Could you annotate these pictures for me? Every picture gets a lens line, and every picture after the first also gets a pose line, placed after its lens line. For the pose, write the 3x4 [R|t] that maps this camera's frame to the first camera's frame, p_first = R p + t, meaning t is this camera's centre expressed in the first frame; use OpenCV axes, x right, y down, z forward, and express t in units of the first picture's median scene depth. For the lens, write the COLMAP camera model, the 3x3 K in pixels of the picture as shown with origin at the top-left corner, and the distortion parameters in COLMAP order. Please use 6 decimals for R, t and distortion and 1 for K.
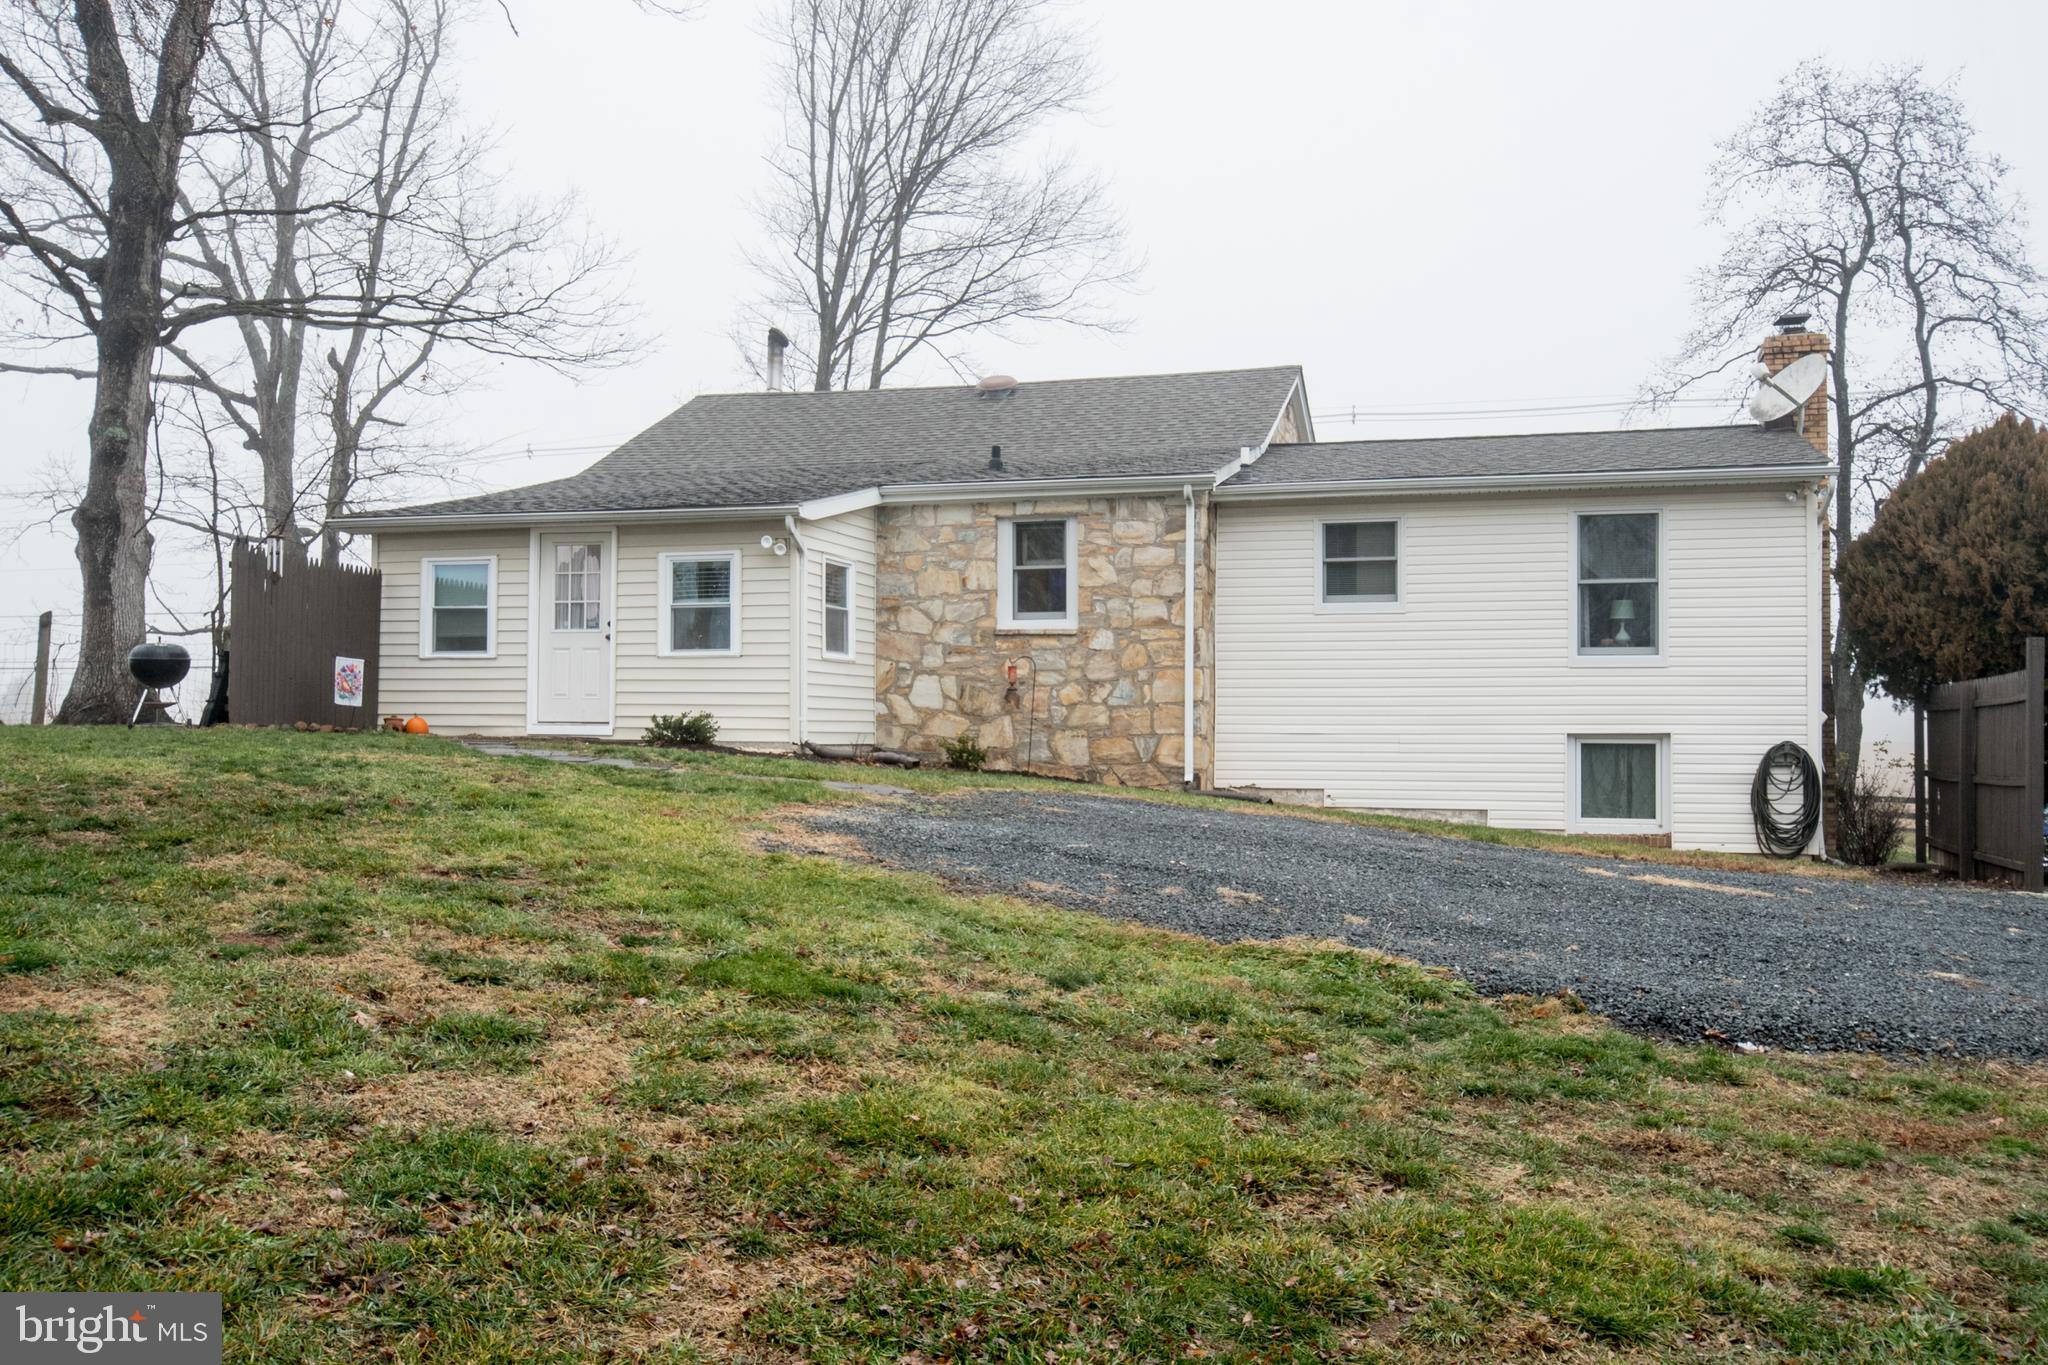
lens RADIAL K [[1767.4, 0, 1022.9], [0, 1767.4, 717.1], [0, 0, 1]] dist [0.000357, 0.002574]
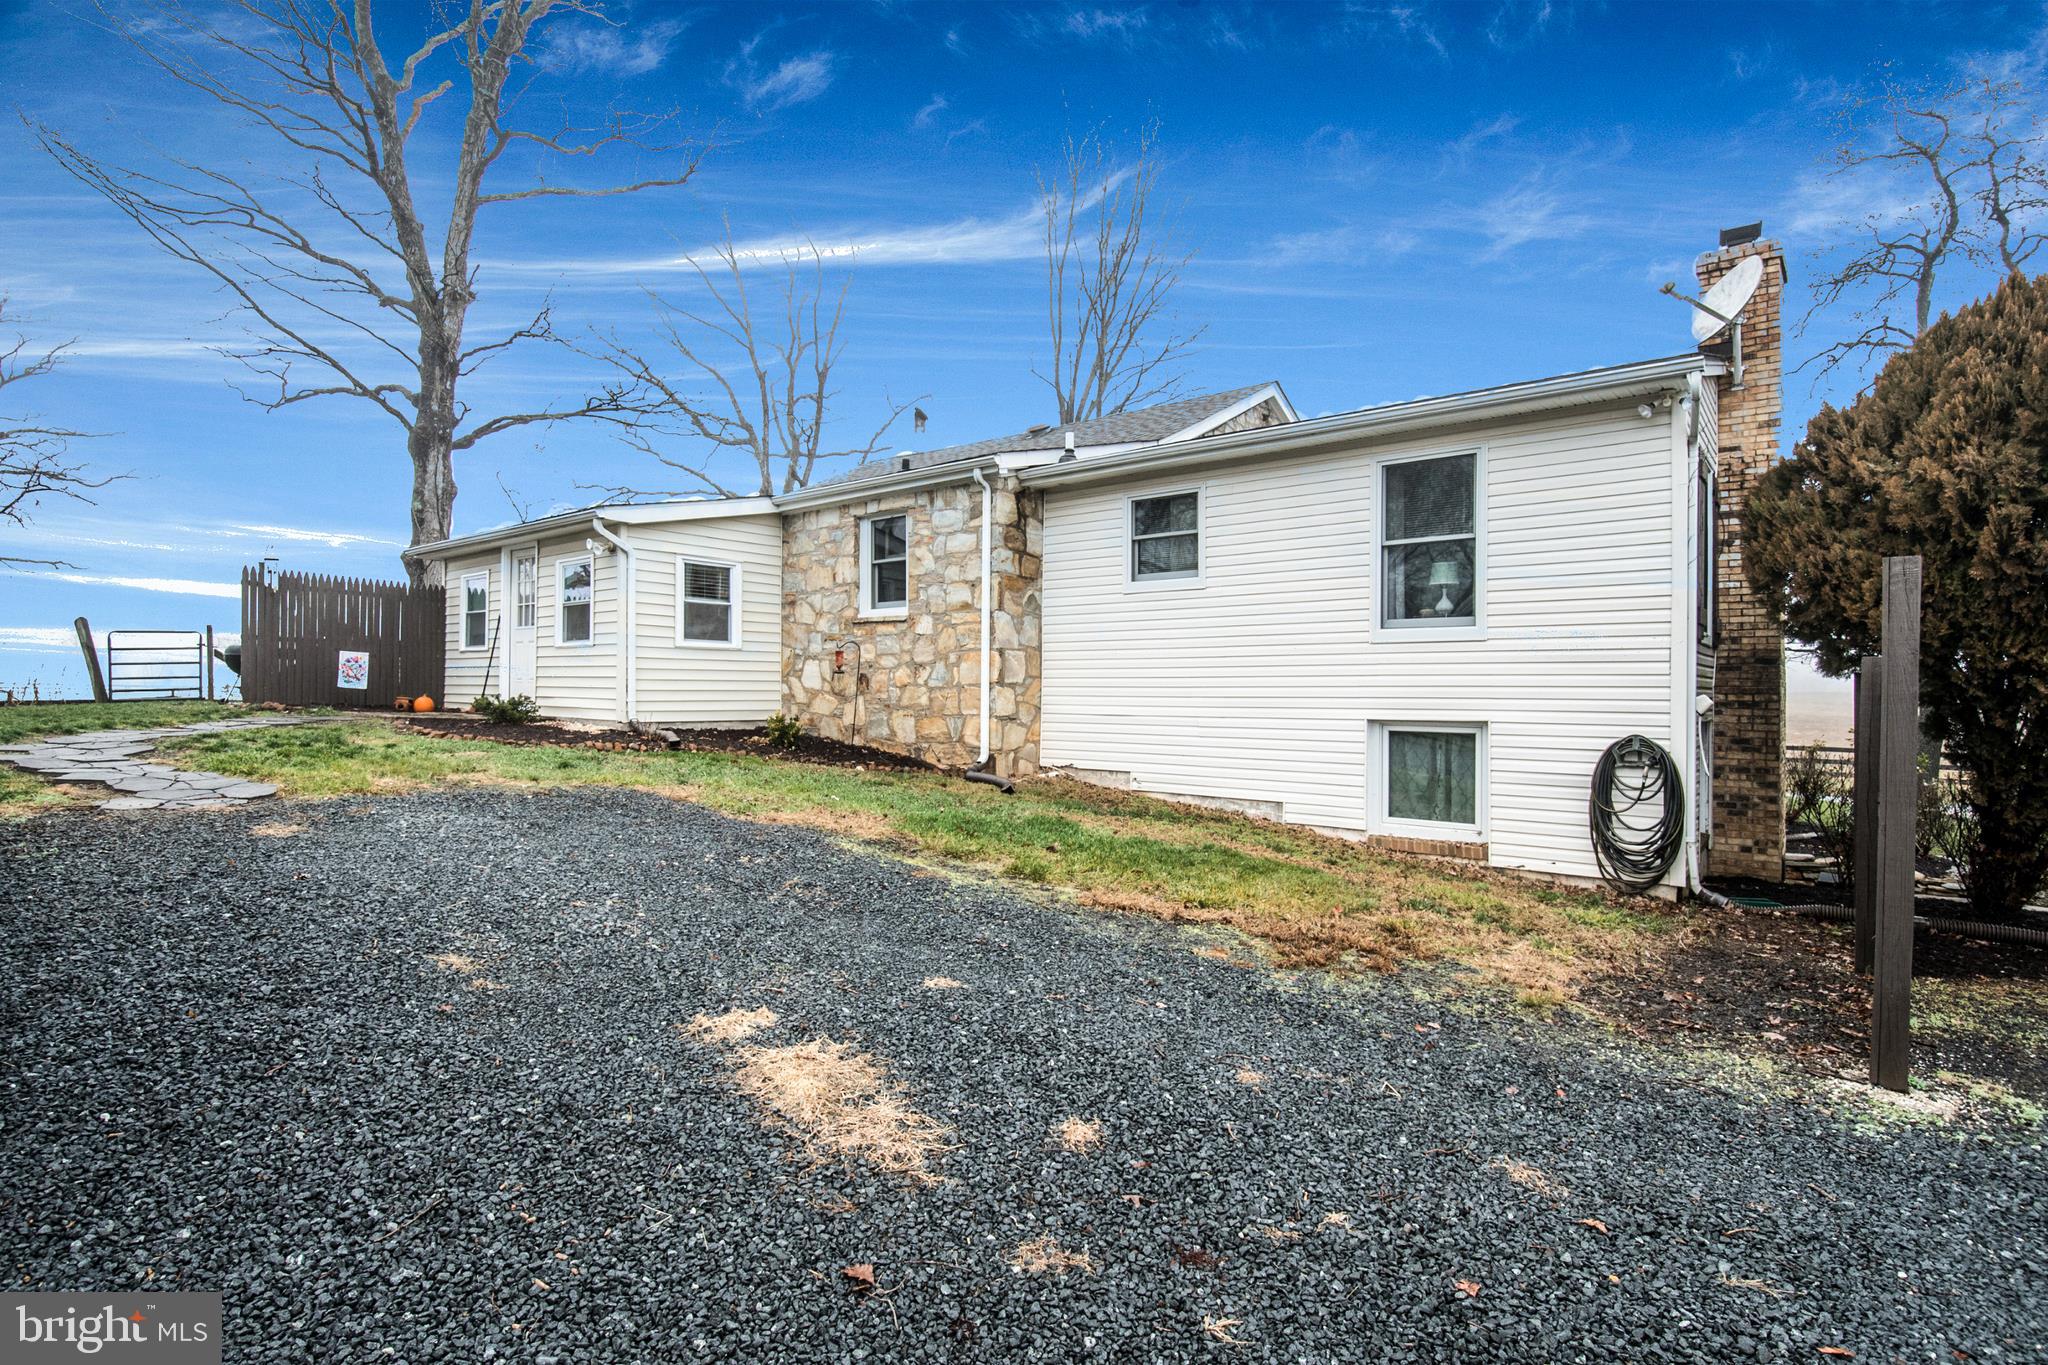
lens RADIAL K [[1003.3, 0, 1008.5], [0, 1003.3, 698.7], [0, 0, 1]] dist [0.002395, -0.016795]
pose [[0.924909, 0.003726, -0.380171, 0.323554], [0.001196, 0.999919, 0.012710, -0.007119], [0.380187, -0.012211, 0.924829, 0.466948]]
